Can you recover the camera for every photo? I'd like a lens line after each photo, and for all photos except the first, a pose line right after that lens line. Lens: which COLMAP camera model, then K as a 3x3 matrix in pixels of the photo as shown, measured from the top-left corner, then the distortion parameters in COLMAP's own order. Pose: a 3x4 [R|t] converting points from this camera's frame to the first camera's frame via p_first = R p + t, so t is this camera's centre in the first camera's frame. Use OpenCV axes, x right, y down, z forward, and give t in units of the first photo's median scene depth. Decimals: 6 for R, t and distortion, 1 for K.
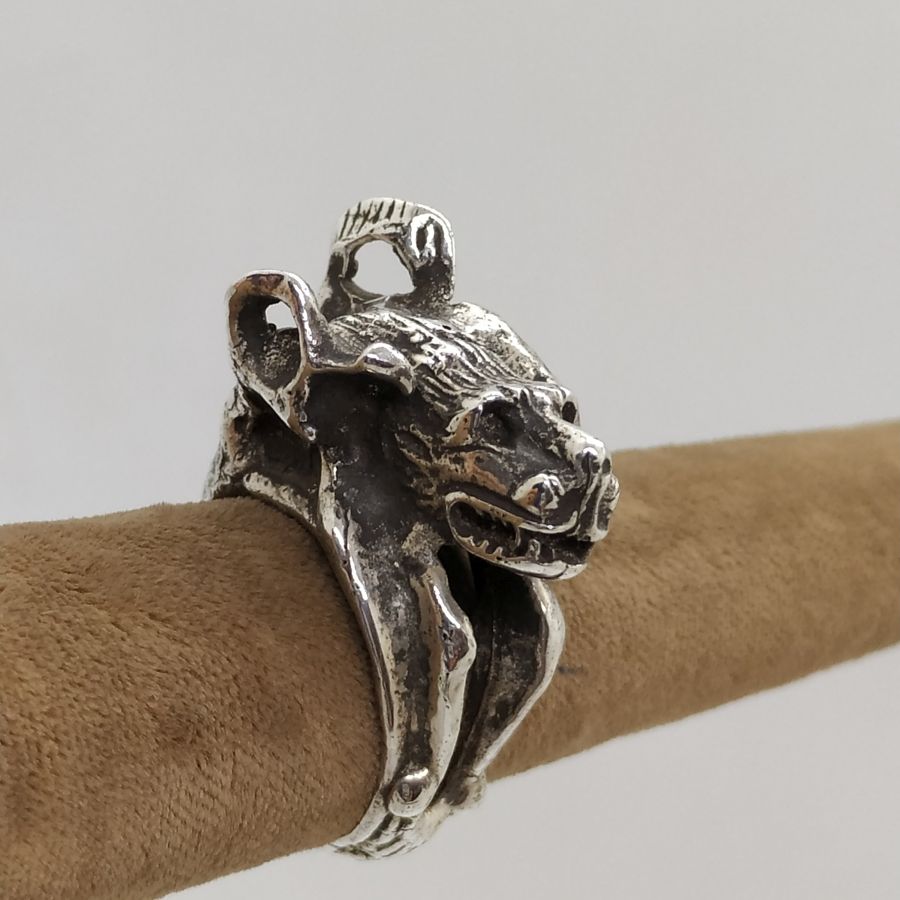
lens RADIAL K [[2577.1, 0, 451.4], [0, 2577.1, 449.5], [0, 0, 1]] dist [0.046043, 0.000000]
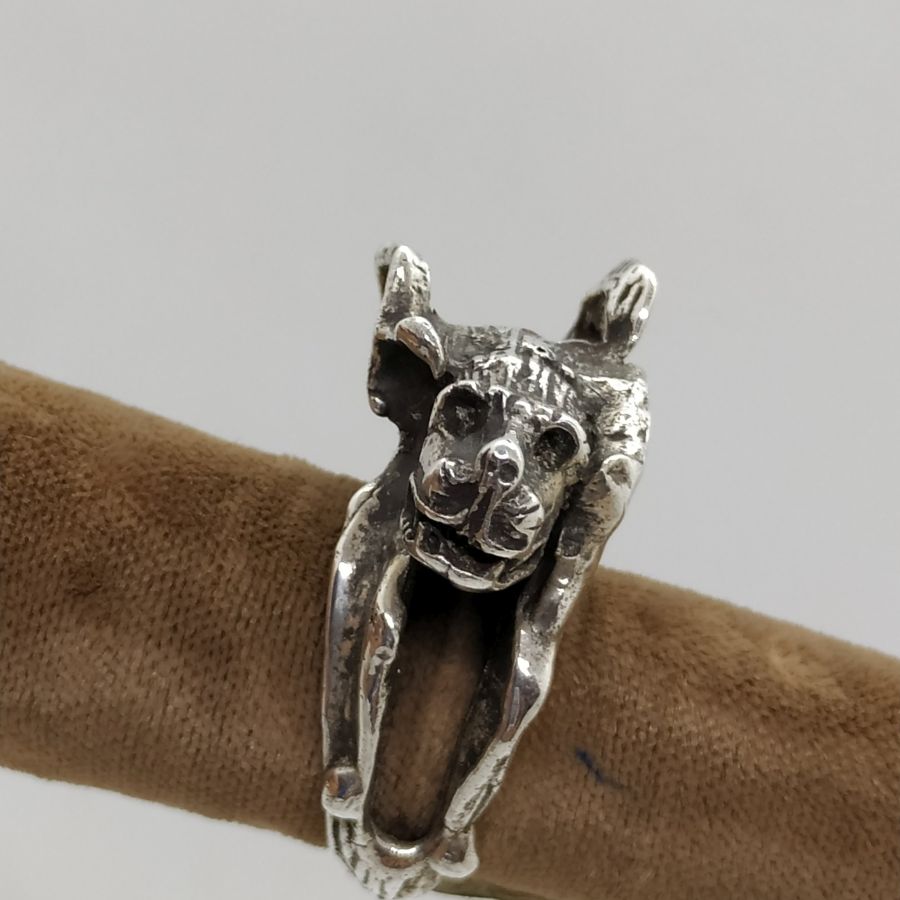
lens RADIAL K [[2577.1, 0, 450.9], [0, 2577.1, 449.9], [0, 0, 1]] dist [0.046043, 0.000000]
pose [[0.681253, 0.228792, -0.695376, 0.661447], [-0.387366, 0.918685, -0.077233, 0.075619], [0.621162, 0.321980, 0.714484, 0.299145]]
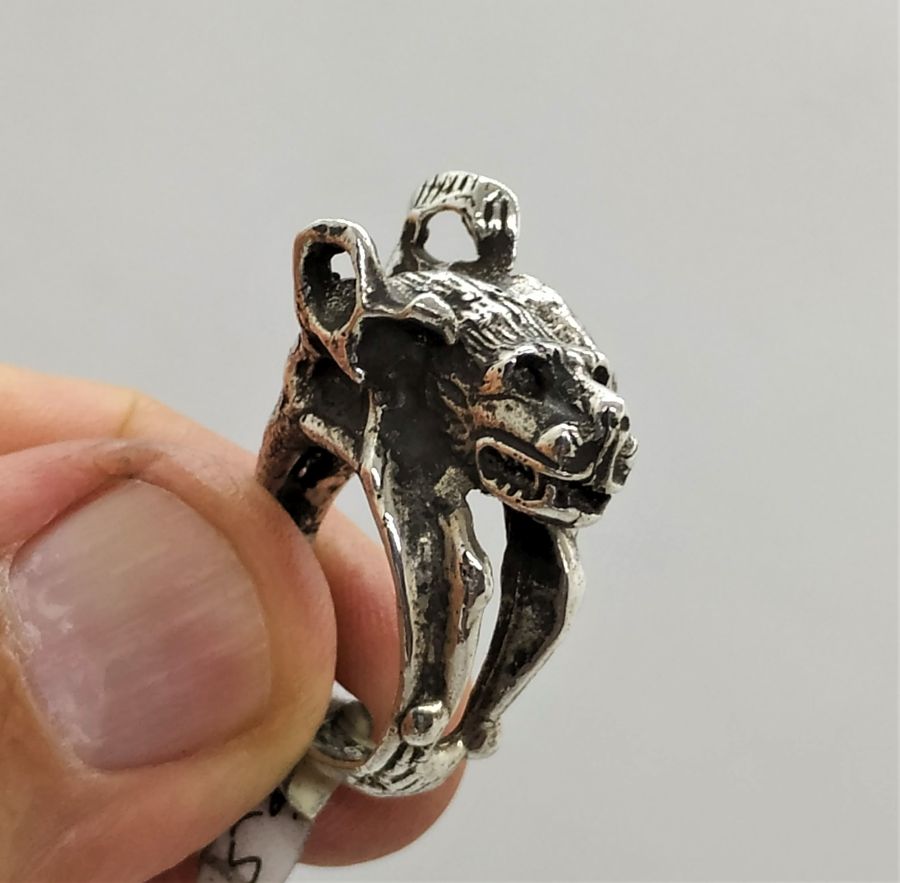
lens RADIAL K [[2994.5, 0, 449.2], [0, 2994.5, 441.6], [0, 0, 1]] dist [-0.177874, 0.000000]
pose [[0.992662, 0.090365, -0.080352, 0.083904], [-0.094182, 0.994535, -0.045060, 0.073185], [0.075841, 0.052297, 0.995748, -0.232652]]
